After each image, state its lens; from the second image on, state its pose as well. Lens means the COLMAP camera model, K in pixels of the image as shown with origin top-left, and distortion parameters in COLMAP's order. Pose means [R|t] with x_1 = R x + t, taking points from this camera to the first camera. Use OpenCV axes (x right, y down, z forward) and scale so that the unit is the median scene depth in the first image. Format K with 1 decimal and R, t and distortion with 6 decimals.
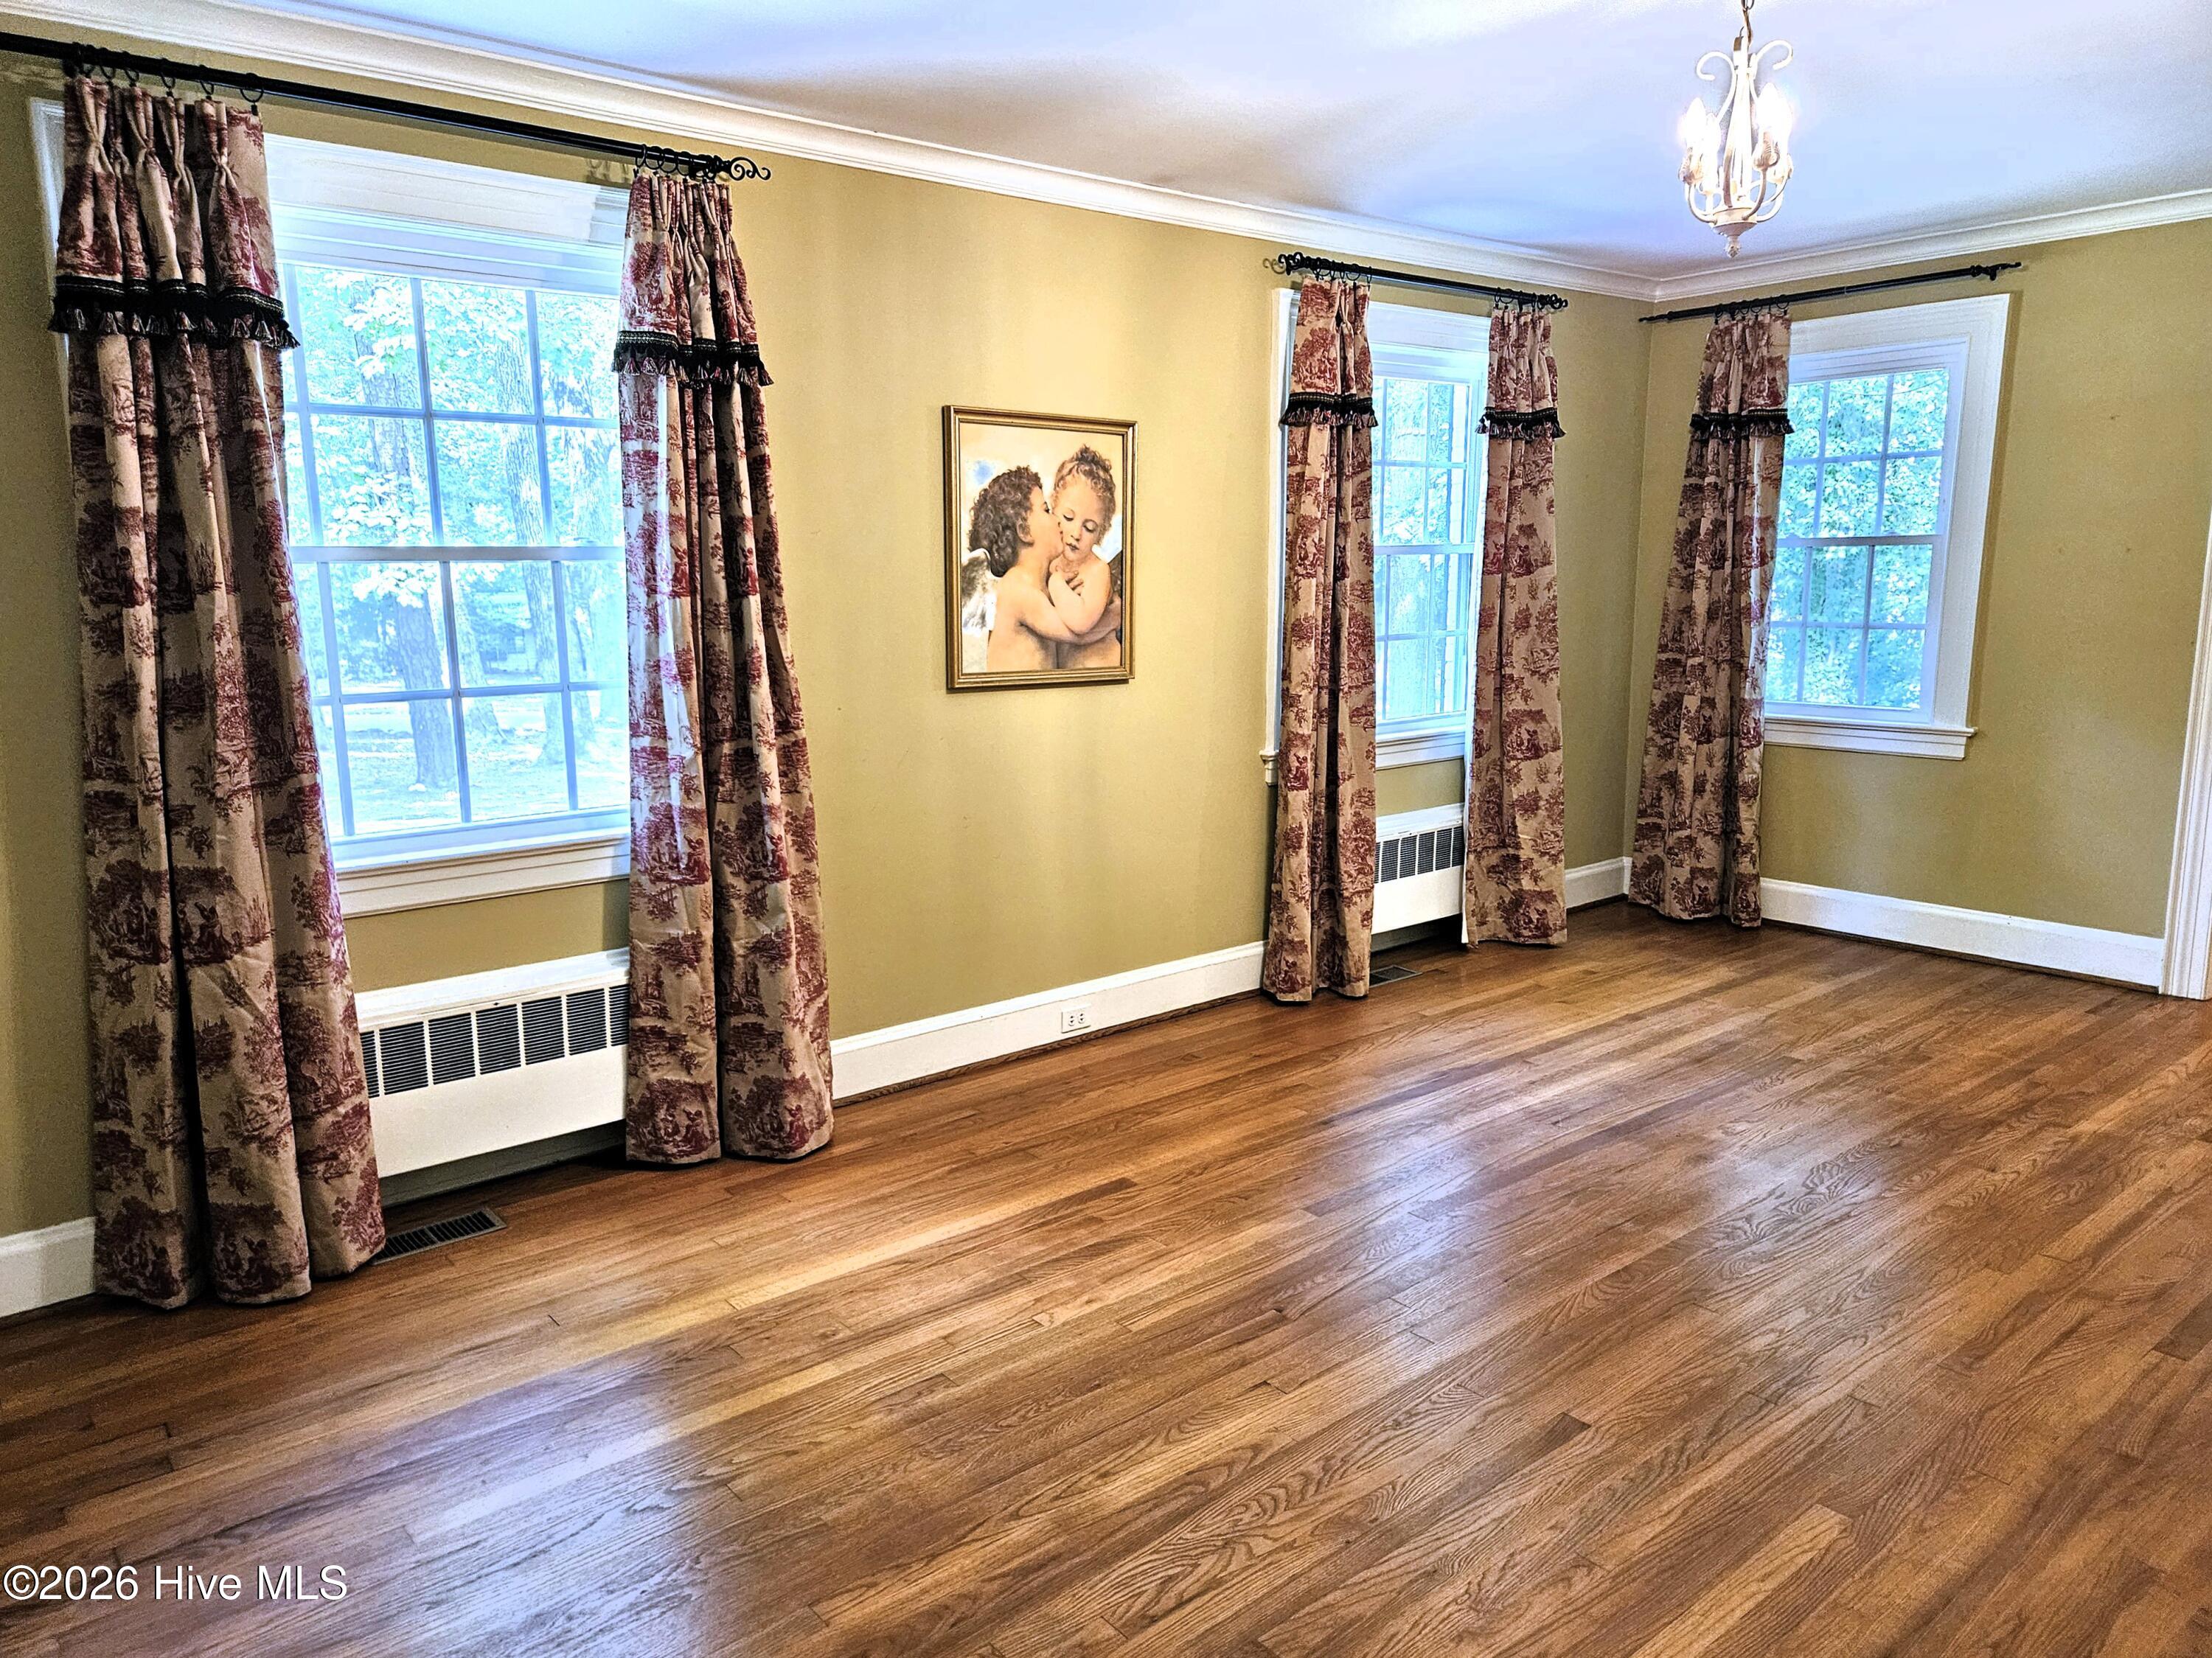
lens RADIAL K [[1495.5, 0, 1097.5], [0, 1495.5, 831.4], [0, 0, 1]] dist [0.027725, -0.017710]
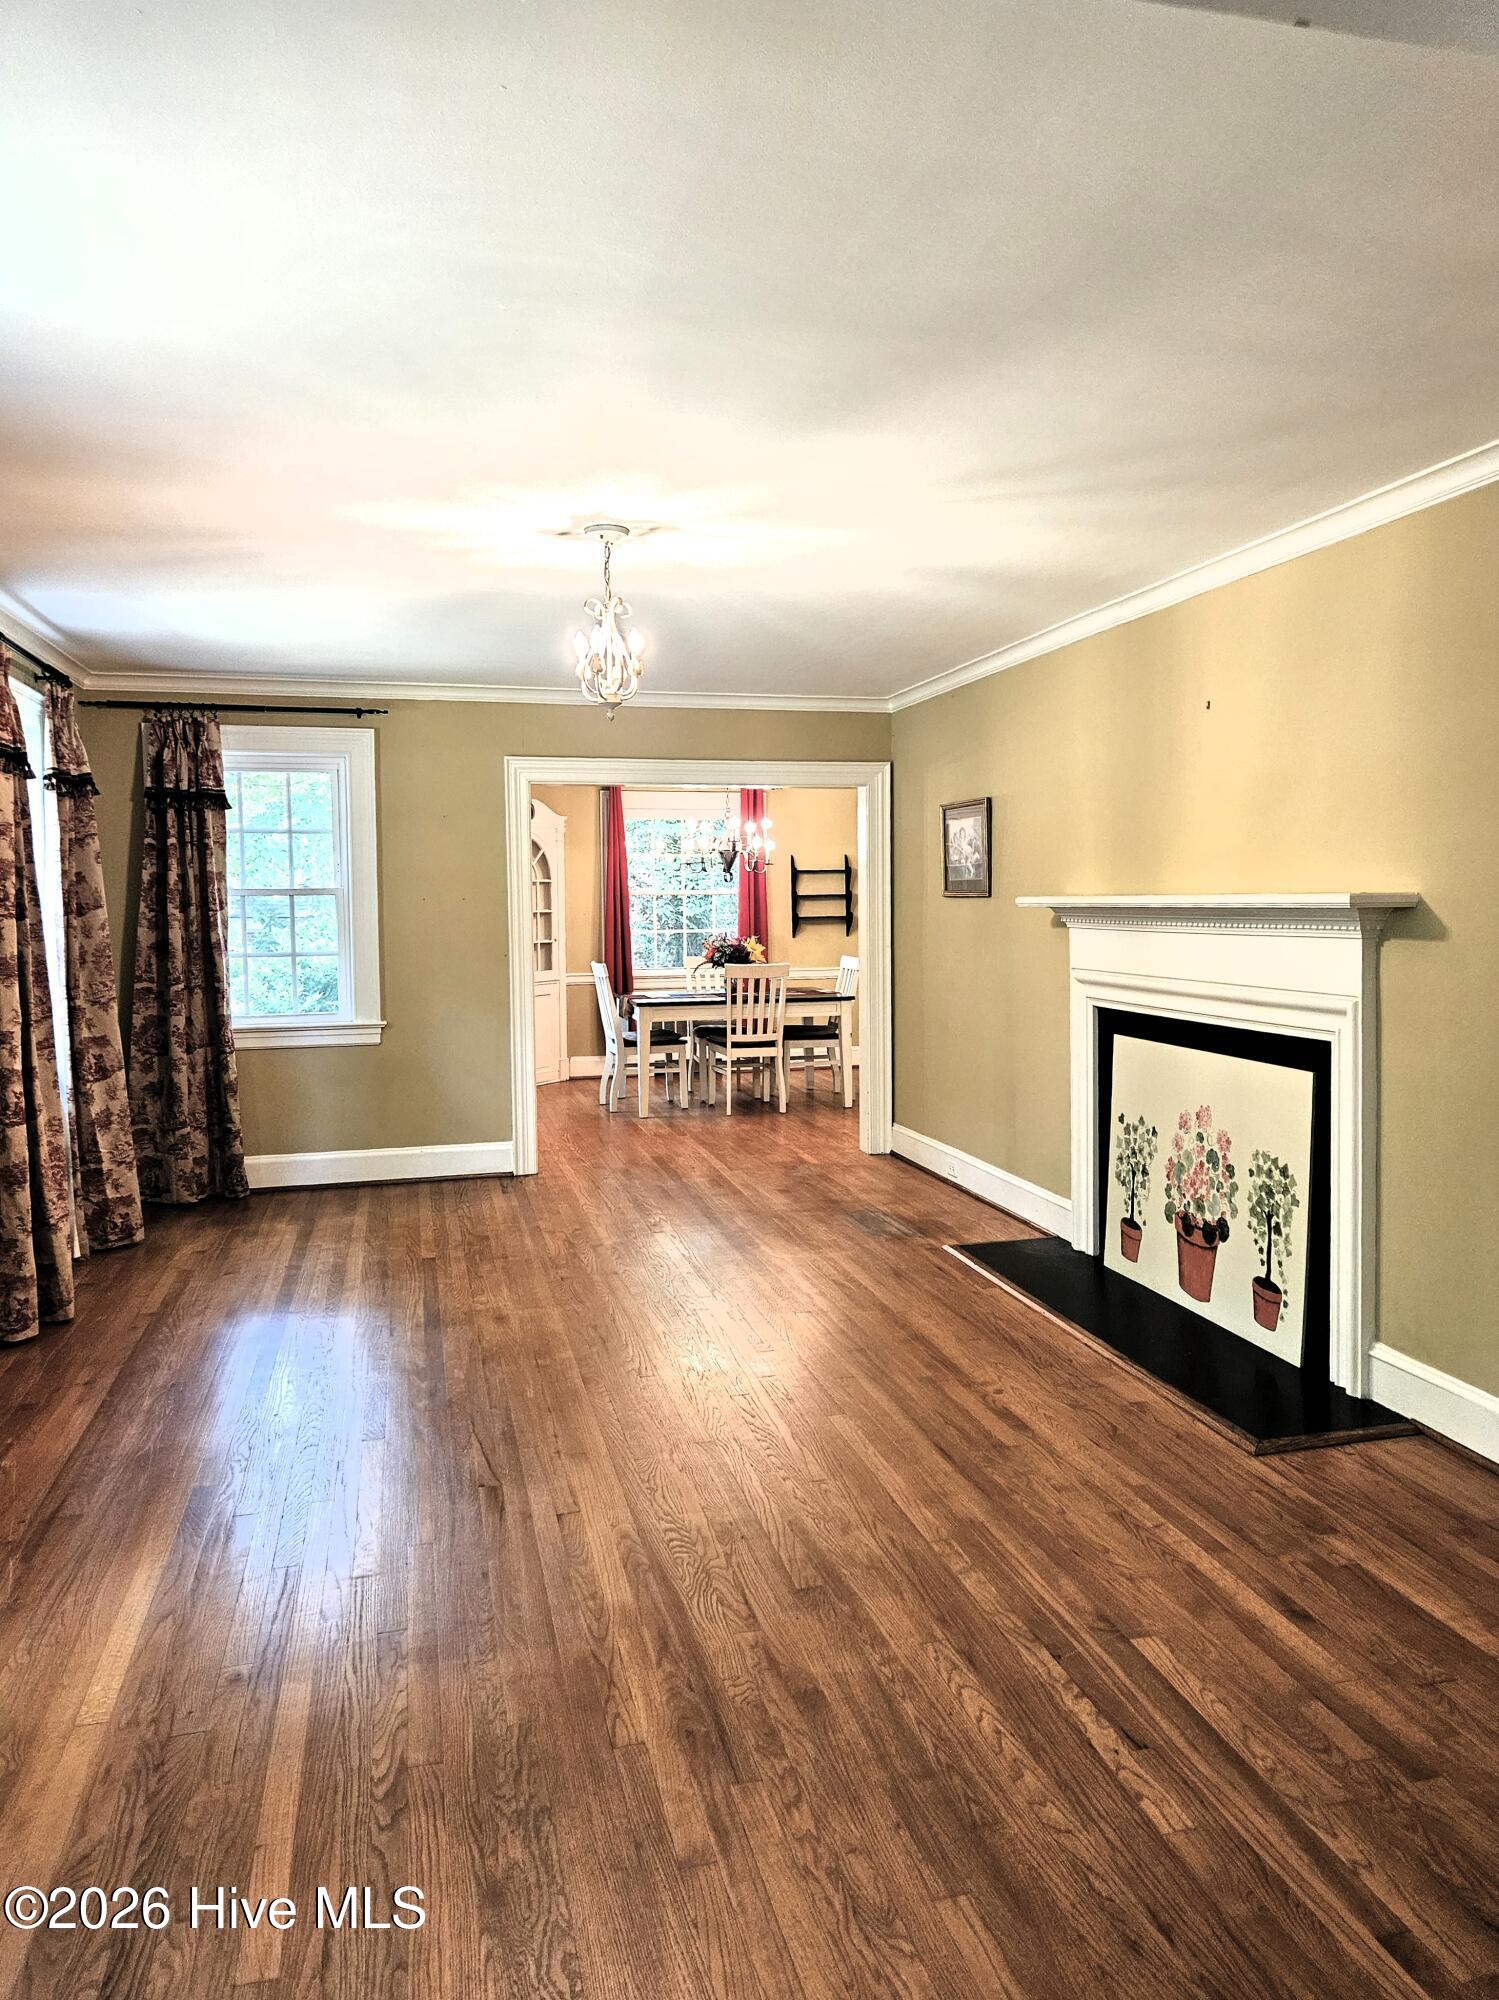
lens RADIAL K [[1352.2, 0, 747.9], [0, 1352.2, 993.1], [0, 0, 1]] dist [0.027725, -0.017710]
pose [[0.411662, -0.054696, 0.909694, -0.426000], [0.164643, 0.986236, -0.015208, -0.017654], [-0.896341, 0.156035, 0.415001, 0.141155]]
